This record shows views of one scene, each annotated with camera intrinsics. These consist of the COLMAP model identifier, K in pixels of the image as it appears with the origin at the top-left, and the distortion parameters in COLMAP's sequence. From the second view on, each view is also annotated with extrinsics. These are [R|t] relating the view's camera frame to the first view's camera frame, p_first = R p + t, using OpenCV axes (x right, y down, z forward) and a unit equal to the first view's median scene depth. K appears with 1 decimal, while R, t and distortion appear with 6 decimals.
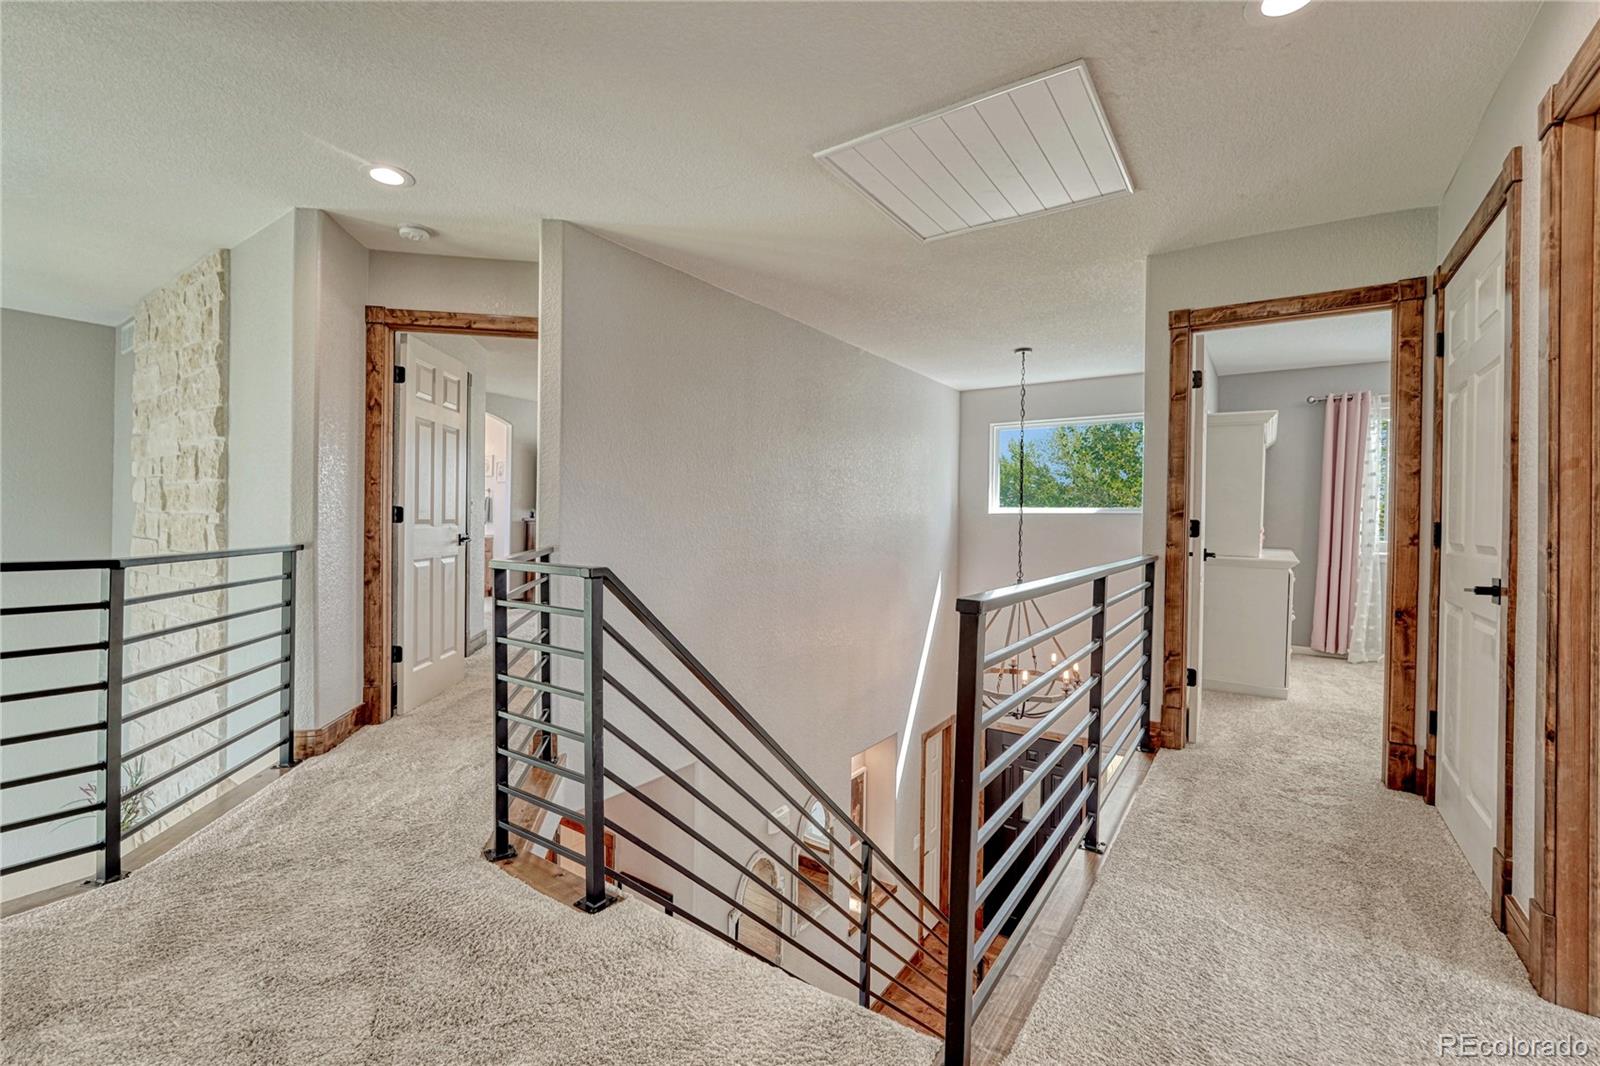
lens RADIAL K [[682.2, 0, 802.6], [0, 682.2, 526.9], [0, 0, 1]] dist [-0.005435, 0.000035]
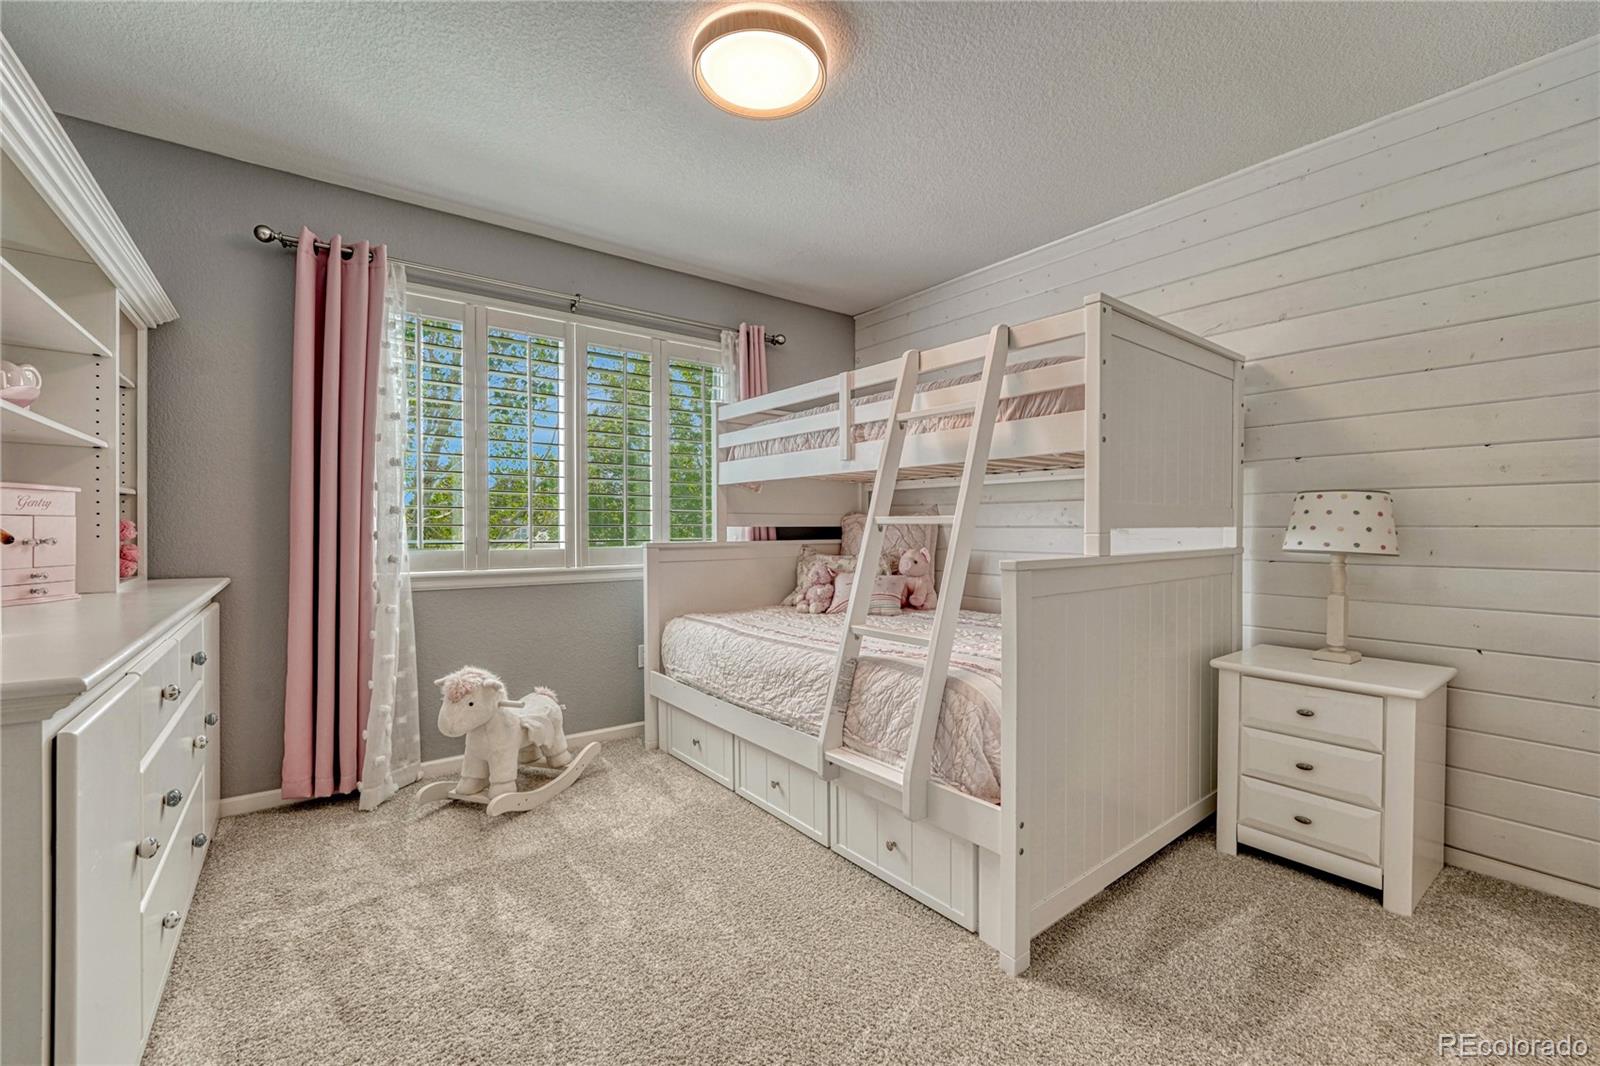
lens RADIAL K [[682.2, 0, 802.6], [0, 682.2, 526.9], [0, 0, 1]] dist [-0.005435, 0.000035]
pose [[0.330585, -0.019289, 0.943579, 0.470511], [0.021023, 0.999694, 0.013071, 0.001745], [-0.943542, 0.015516, 0.330890, 0.559653]]
